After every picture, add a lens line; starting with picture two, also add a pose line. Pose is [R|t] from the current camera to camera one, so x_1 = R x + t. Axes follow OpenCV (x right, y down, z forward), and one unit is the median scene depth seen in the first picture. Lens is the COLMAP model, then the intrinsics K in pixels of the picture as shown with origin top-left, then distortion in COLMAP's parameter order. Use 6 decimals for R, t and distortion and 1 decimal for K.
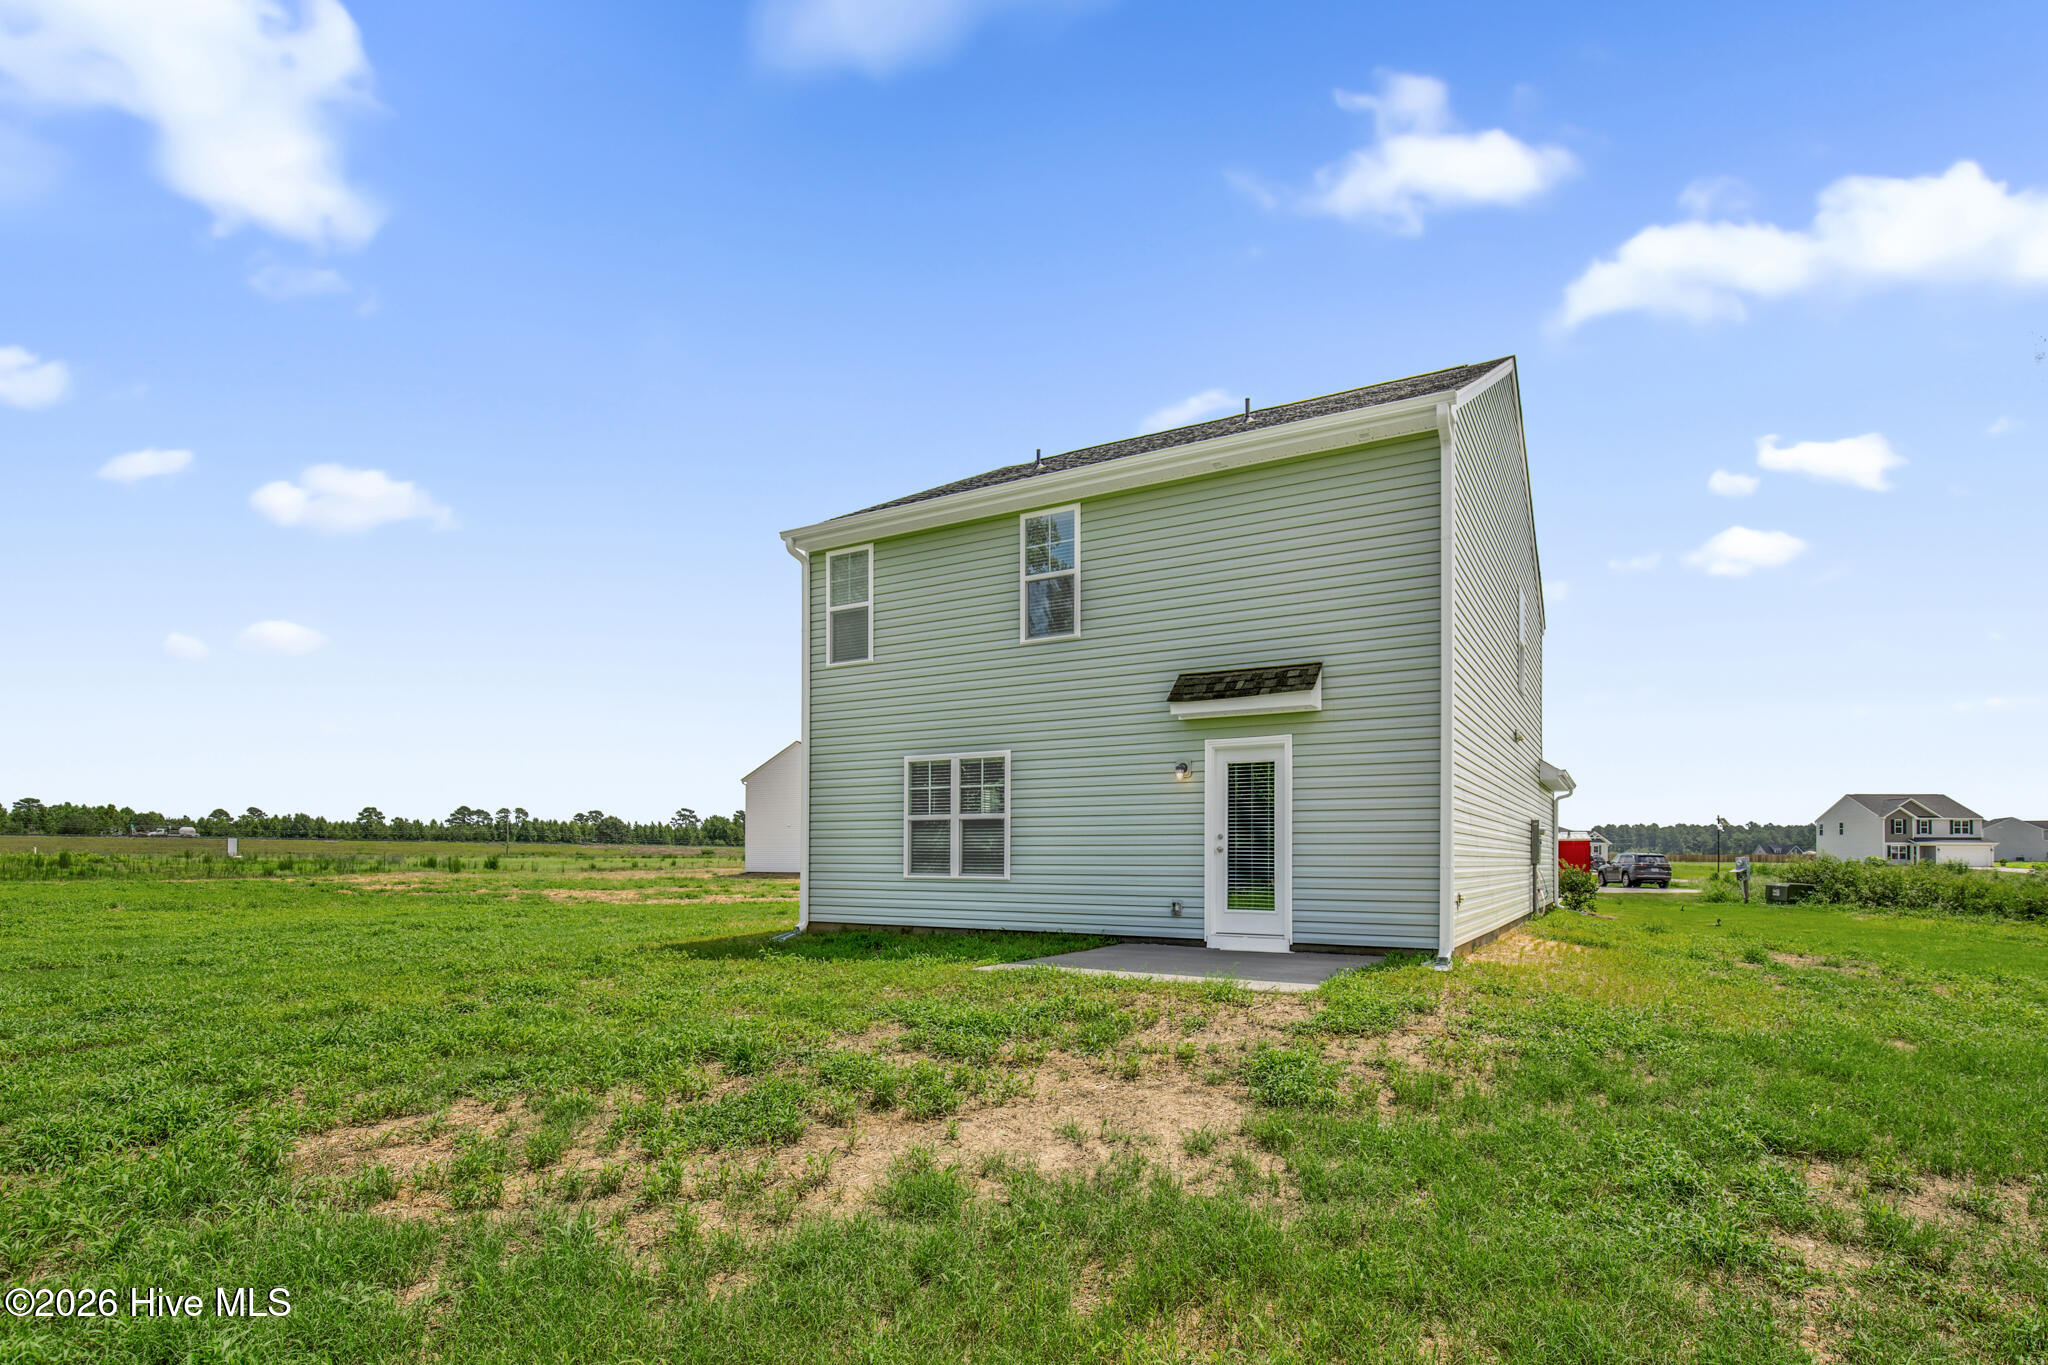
lens RADIAL K [[956.6, 0, 1038.6], [0, 956.6, 703.0], [0, 0, 1]] dist [-0.015586, 0.001540]
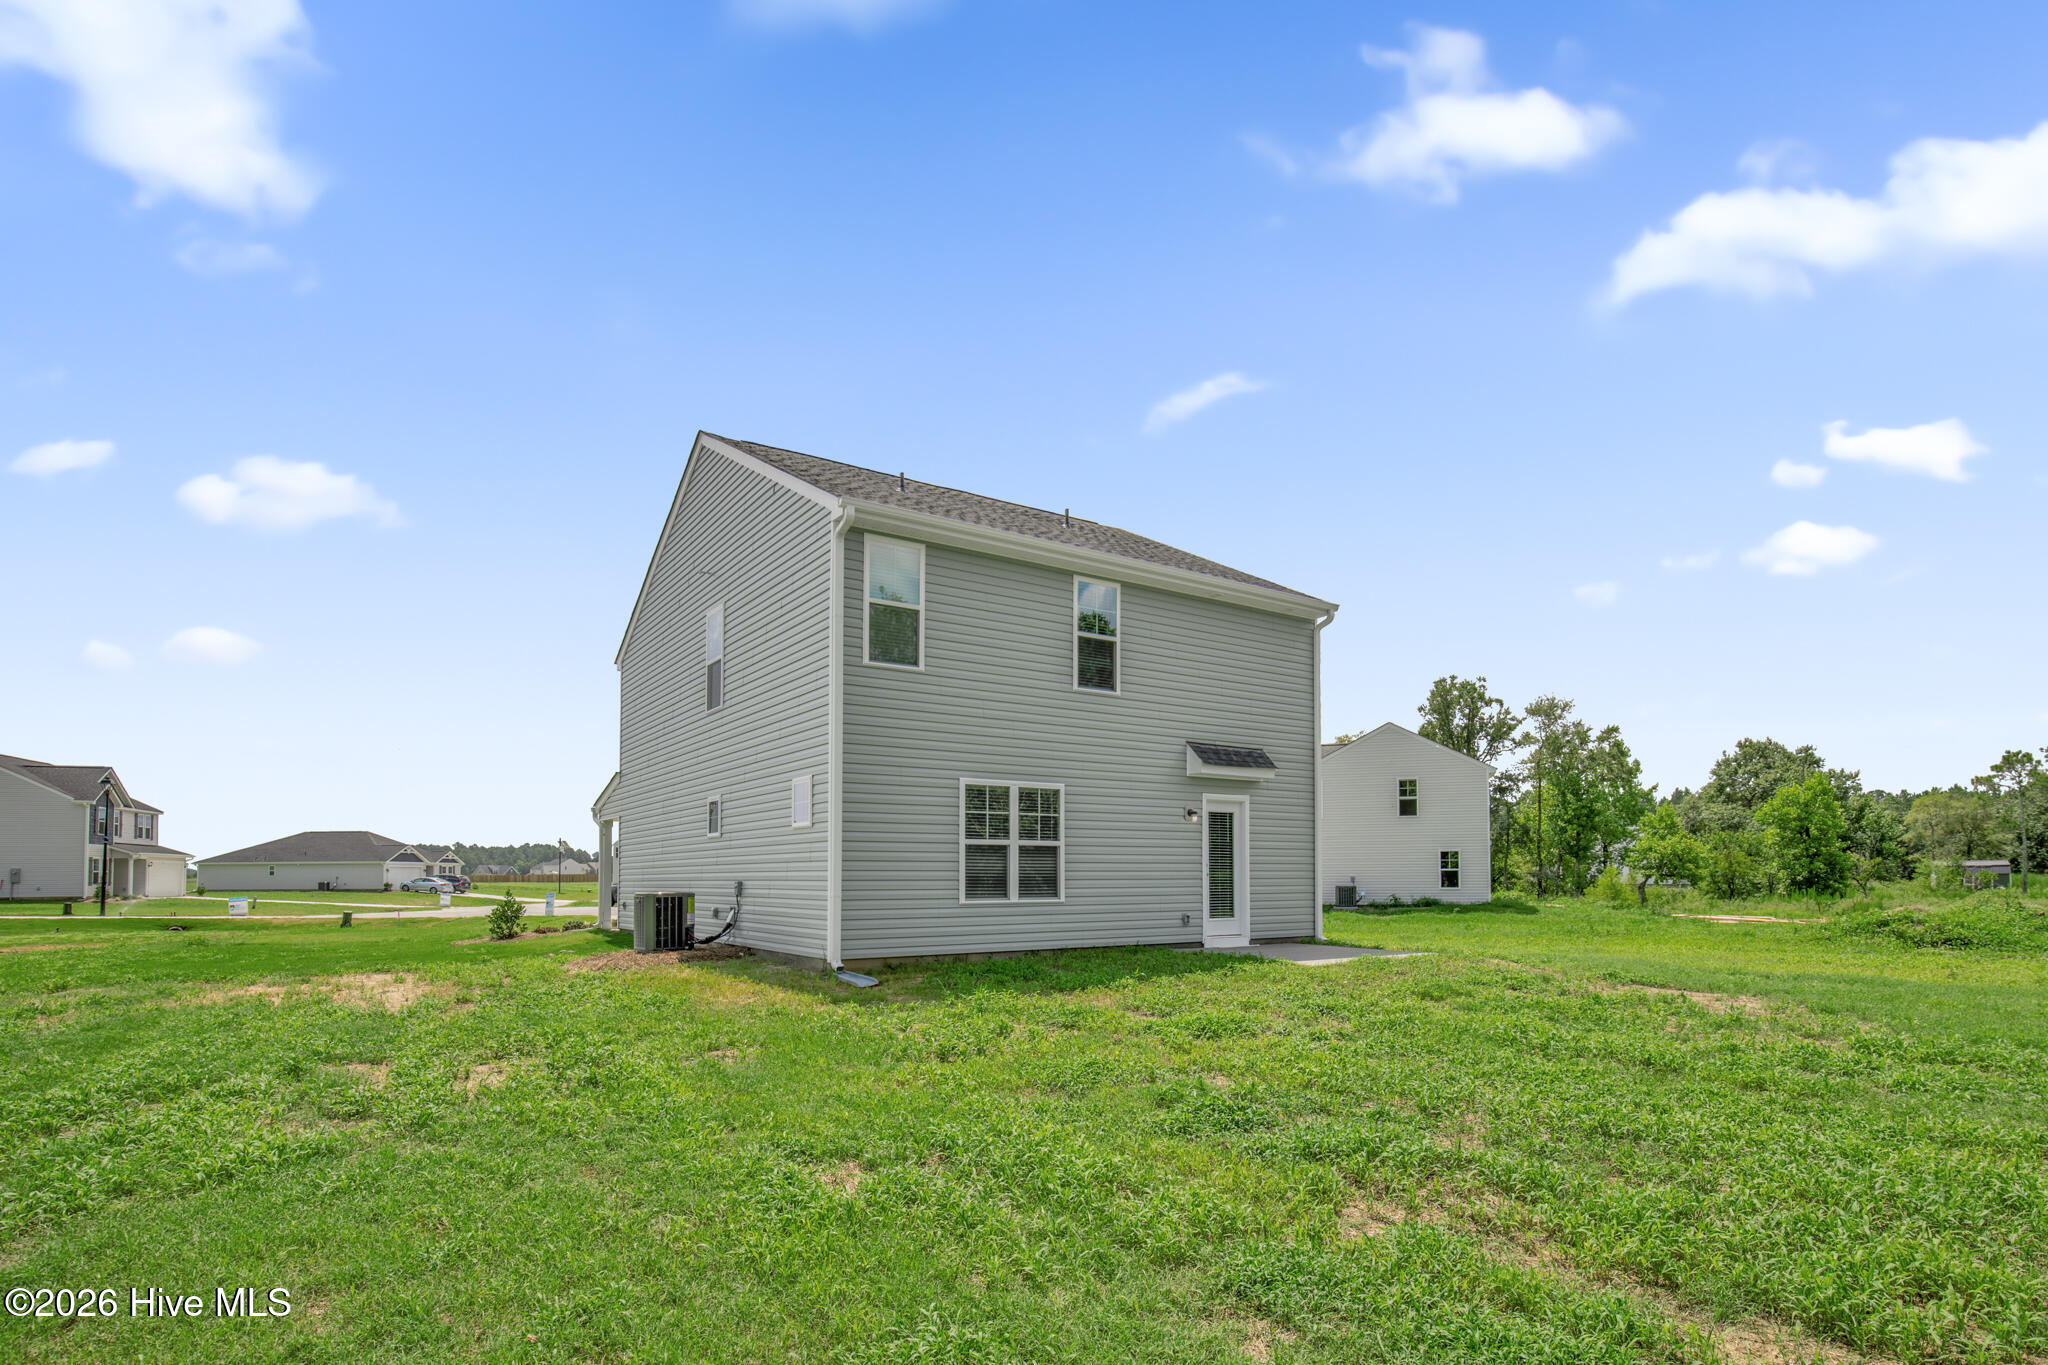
lens RADIAL K [[1001.2, 0, 1024.0], [0, 1001.2, 682.5], [0, 0, 1]] dist [0.000691, 0.000035]
pose [[0.462496, 0.165372, 0.871062, -1.061463], [-0.137292, 0.983959, -0.113909, 0.070580], [-0.875927, -0.066907, 0.477781, 0.485459]]
